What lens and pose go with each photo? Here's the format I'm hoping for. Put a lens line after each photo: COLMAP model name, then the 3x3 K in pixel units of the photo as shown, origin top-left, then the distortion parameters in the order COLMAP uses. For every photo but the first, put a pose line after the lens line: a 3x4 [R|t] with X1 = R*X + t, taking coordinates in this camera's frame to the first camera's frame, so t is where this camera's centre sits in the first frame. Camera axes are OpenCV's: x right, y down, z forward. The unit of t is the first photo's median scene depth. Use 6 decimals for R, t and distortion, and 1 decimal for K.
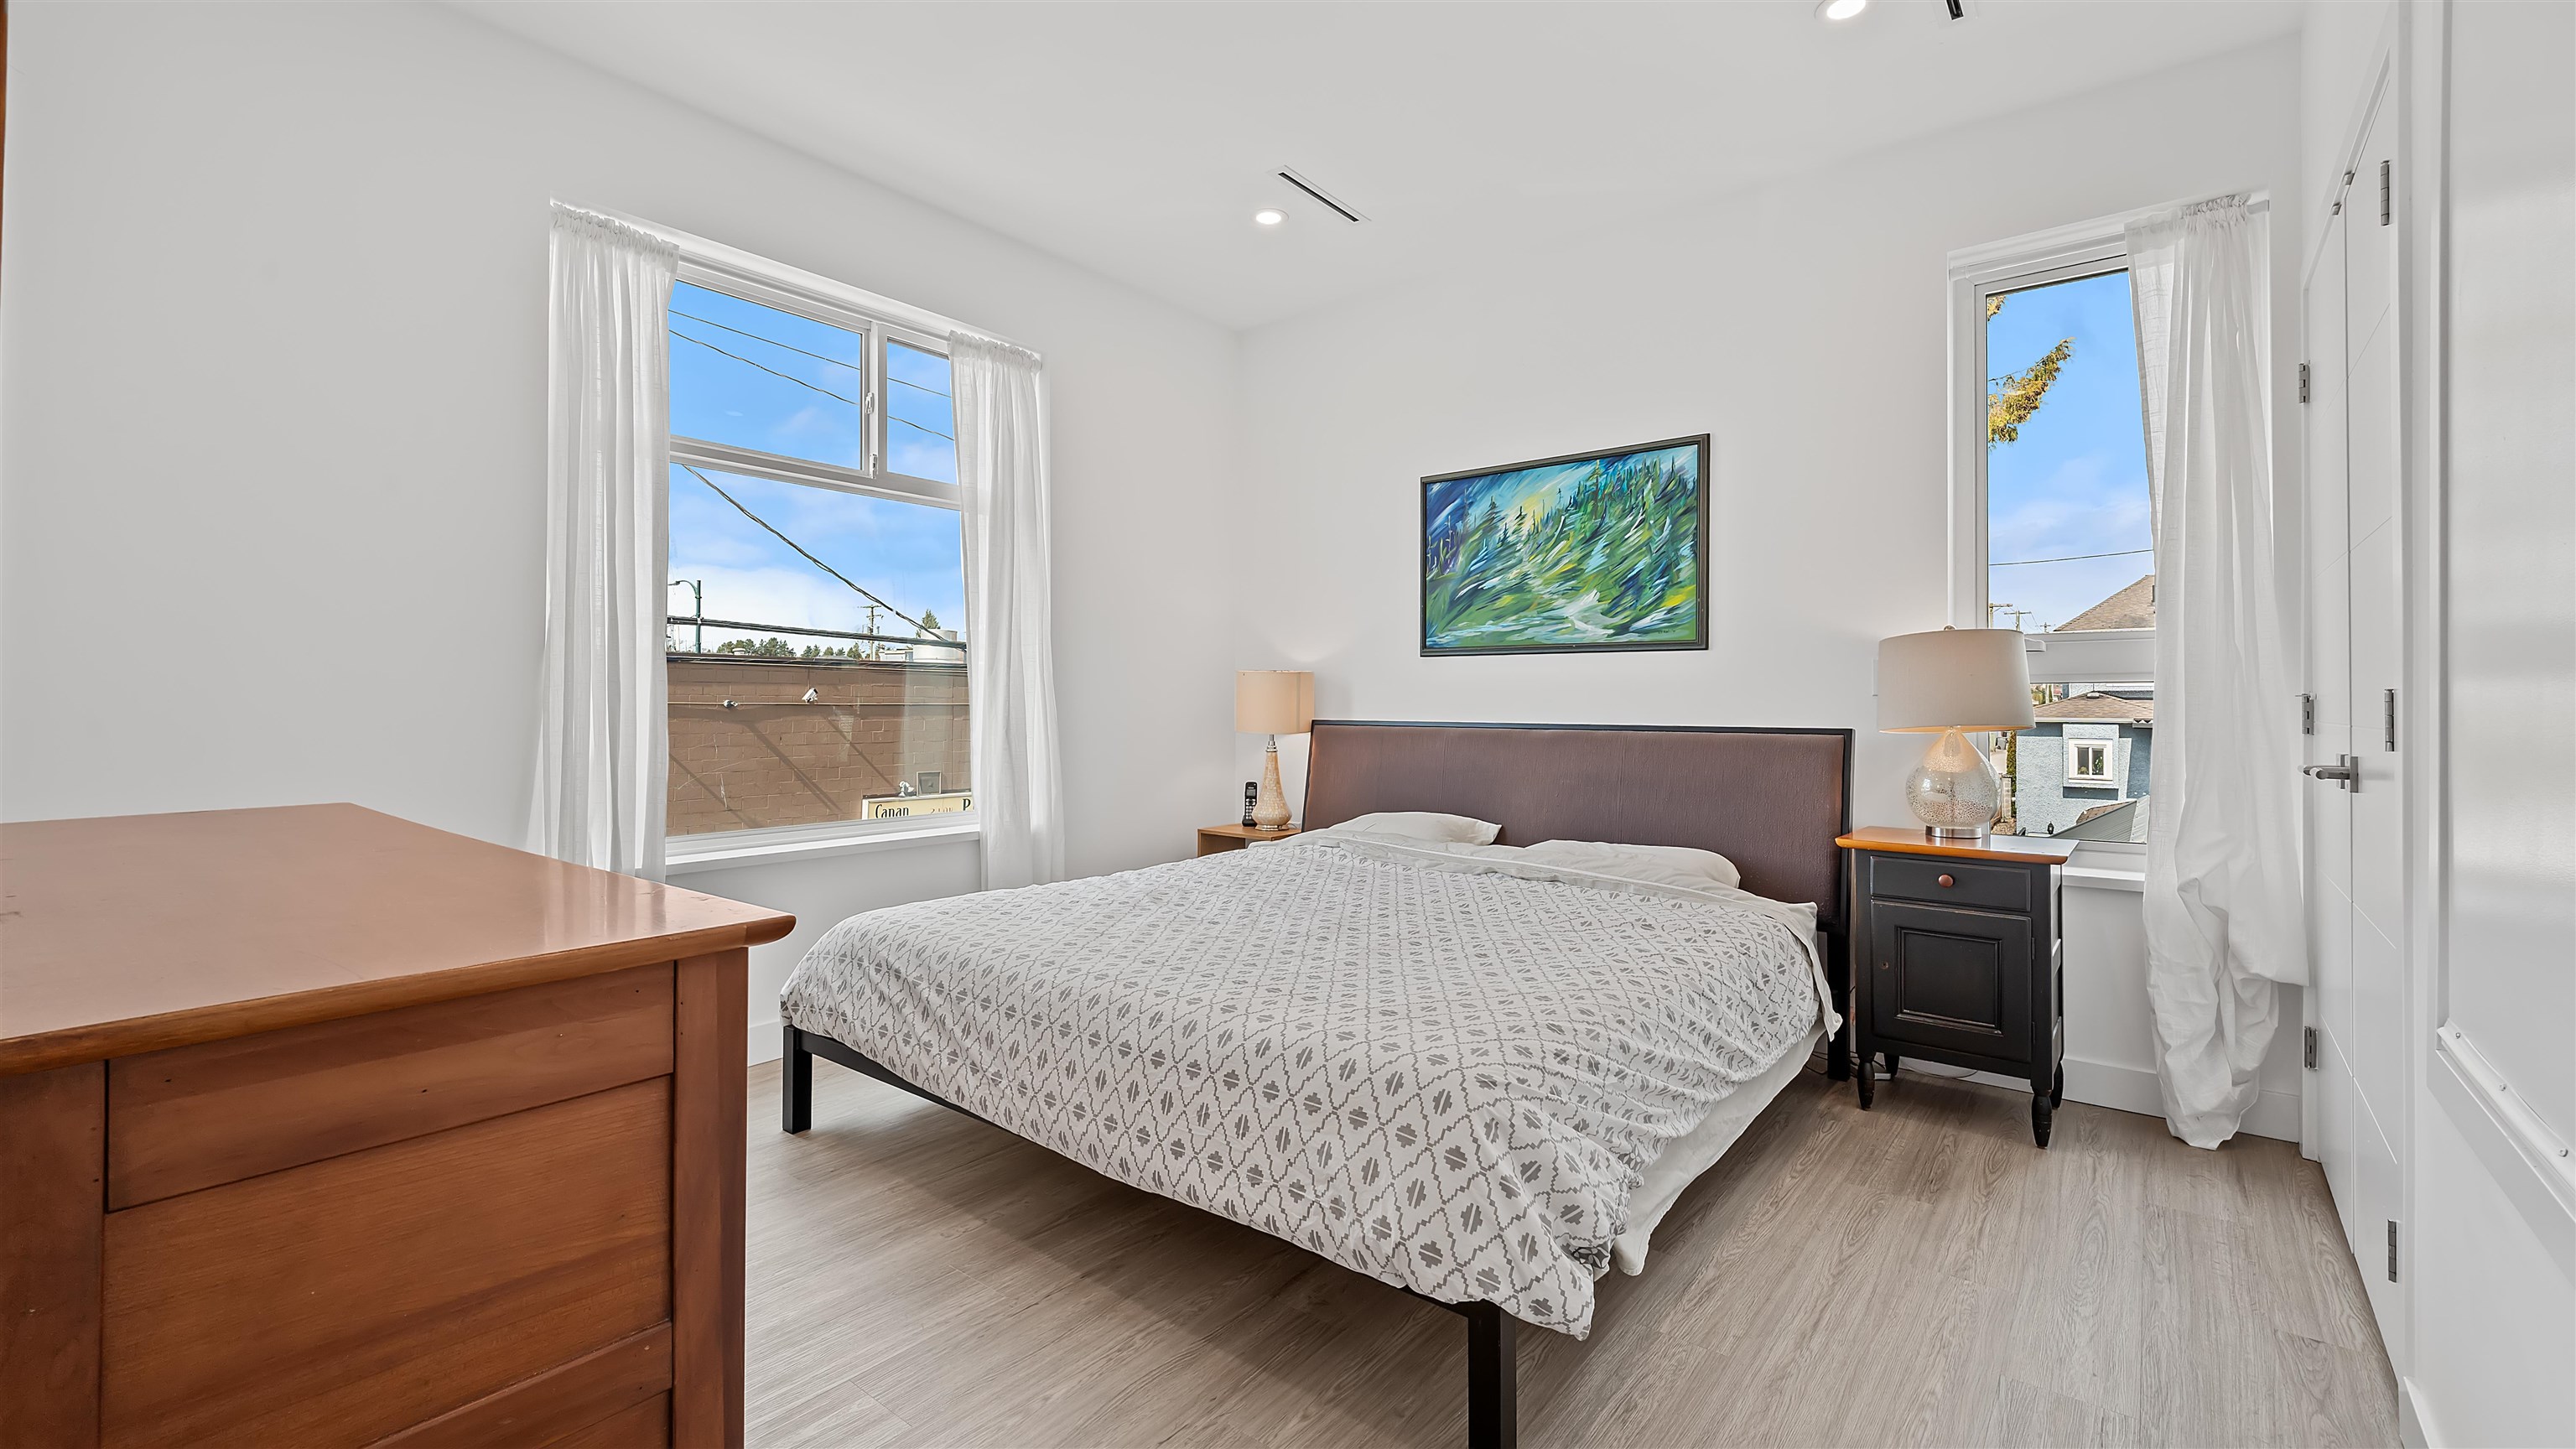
lens RADIAL K [[1078.8, 0, 1290.1], [0, 1078.8, 736.4], [0, 0, 1]] dist [0.002542, -0.010206]
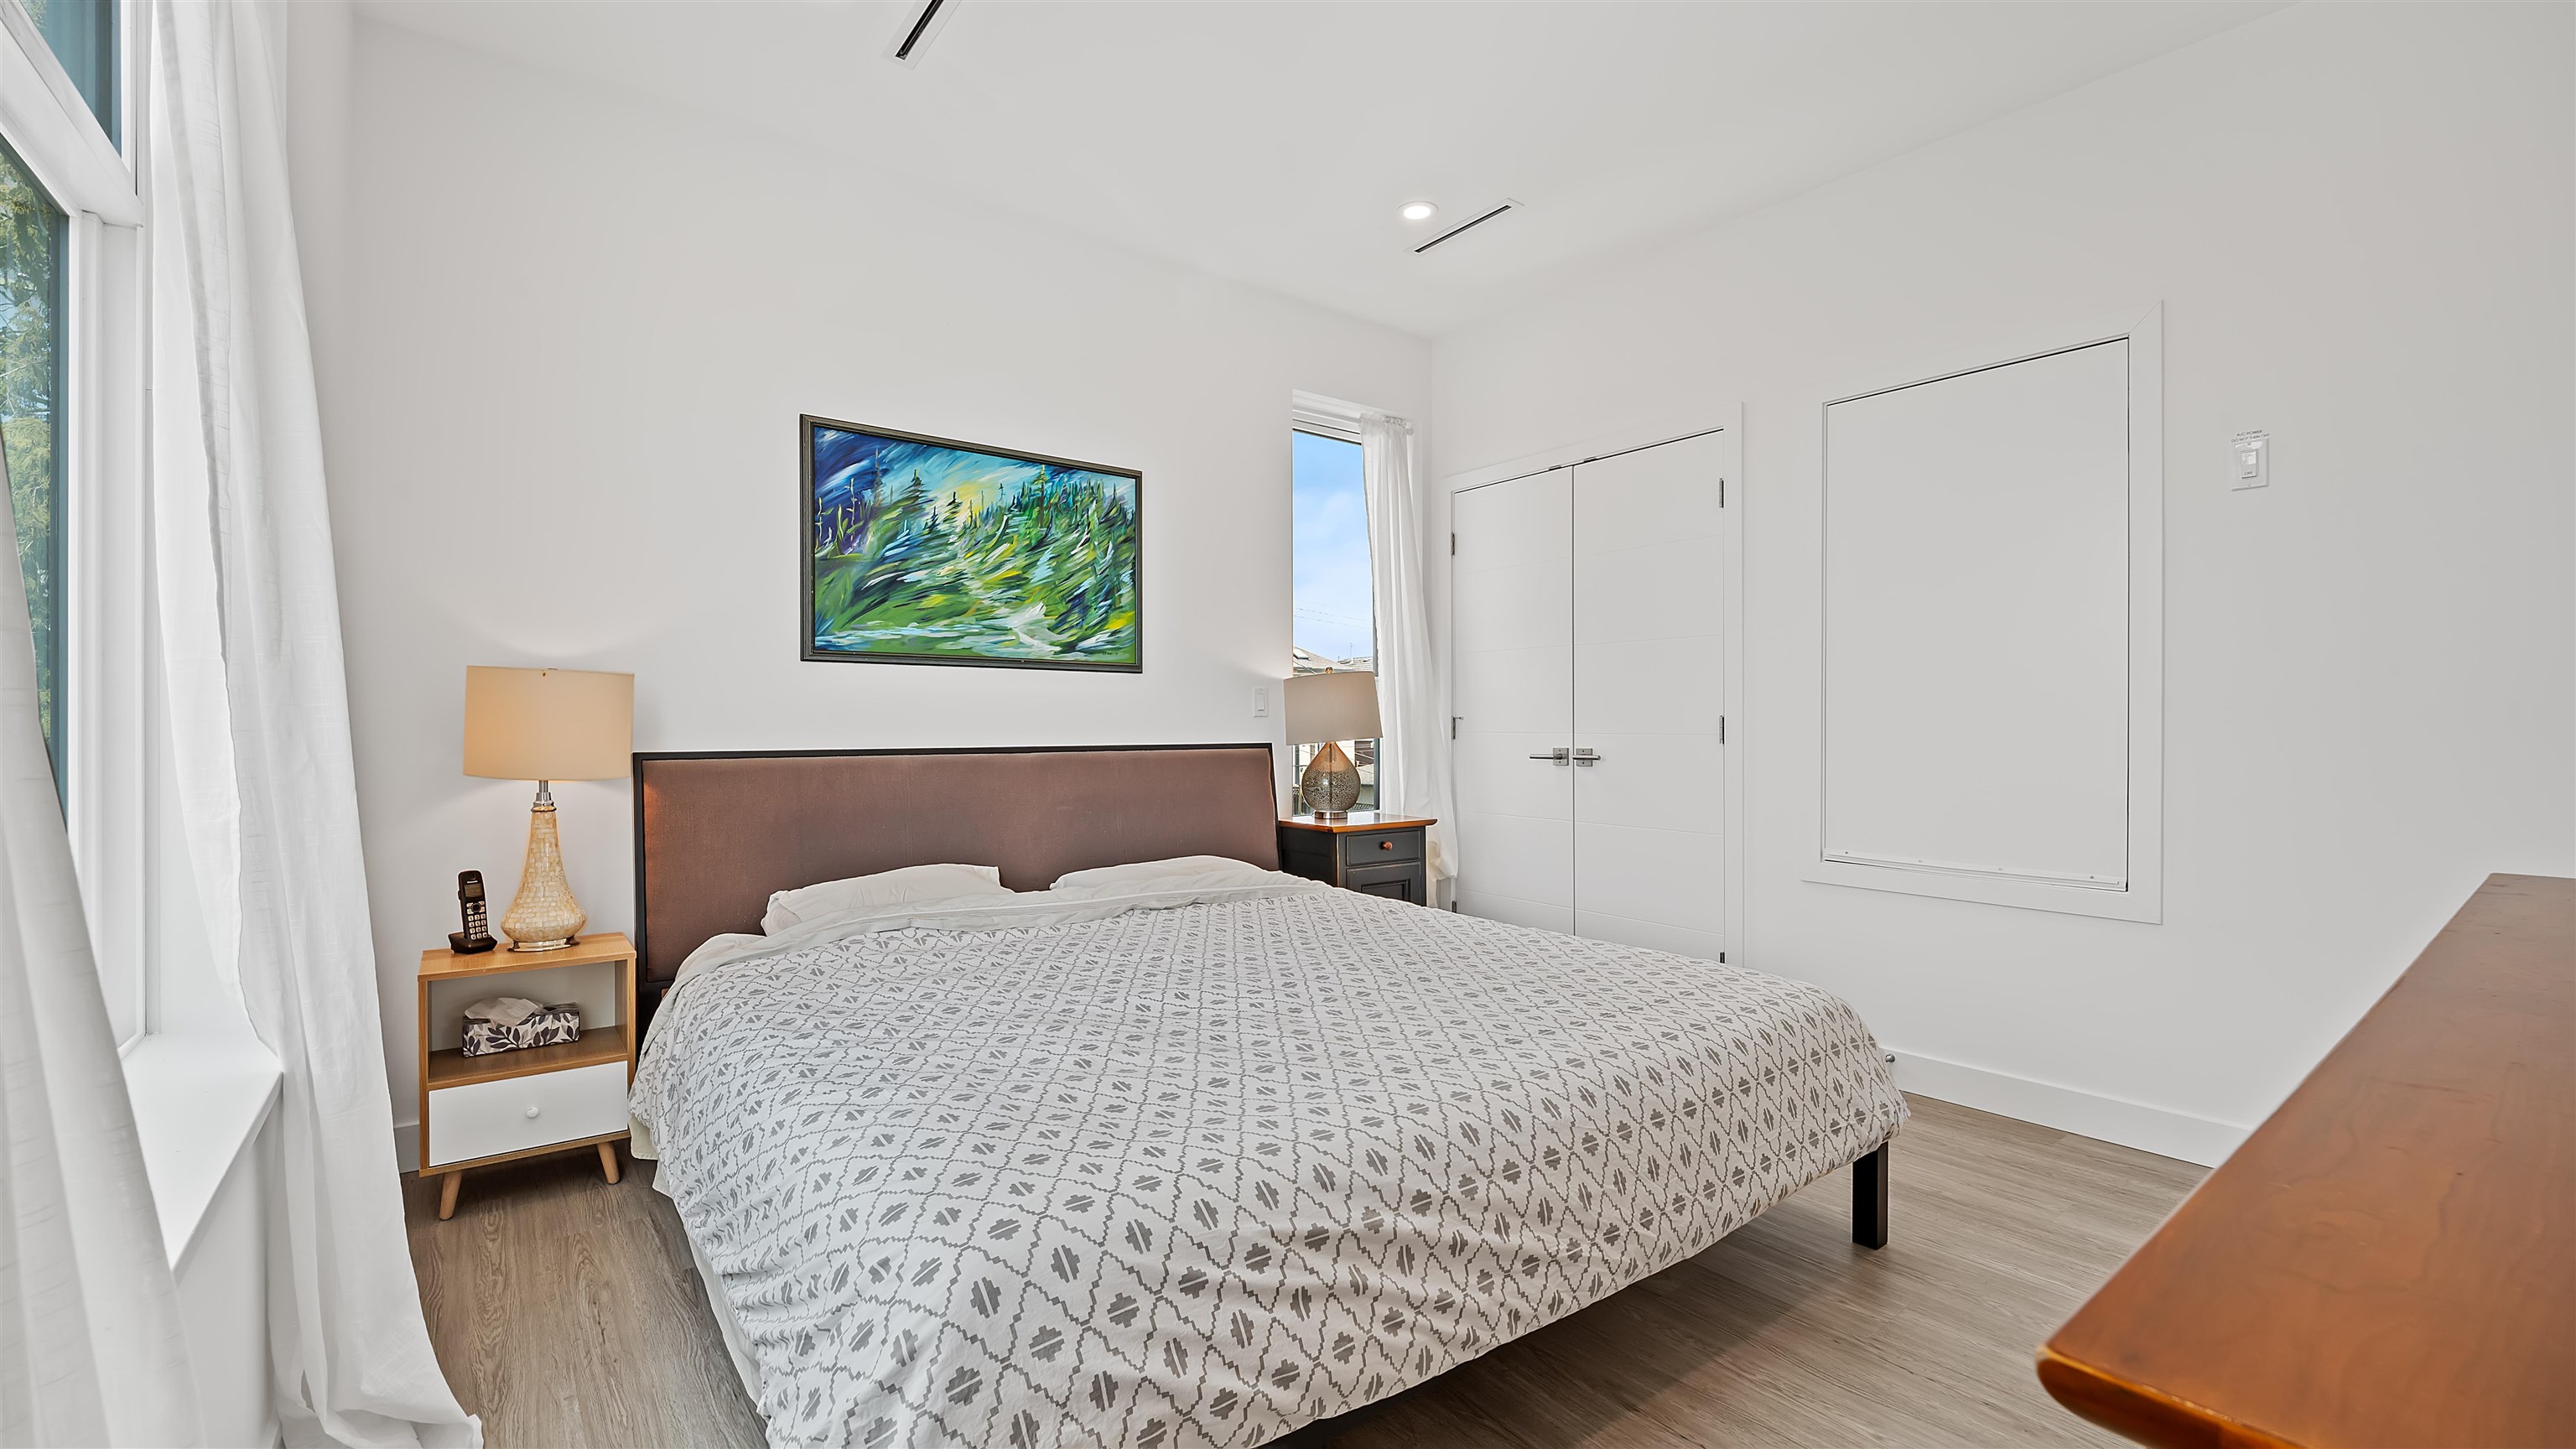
lens RADIAL K [[1078.8, 0, 1290.1], [0, 1078.8, 736.4], [0, 0, 1]] dist [0.002542, -0.010206]
pose [[0.225807, -0.014085, 0.974070, -0.577746], [0.026369, 0.999617, 0.008342, -0.022001], [-0.973815, 0.023802, 0.226092, 0.577458]]
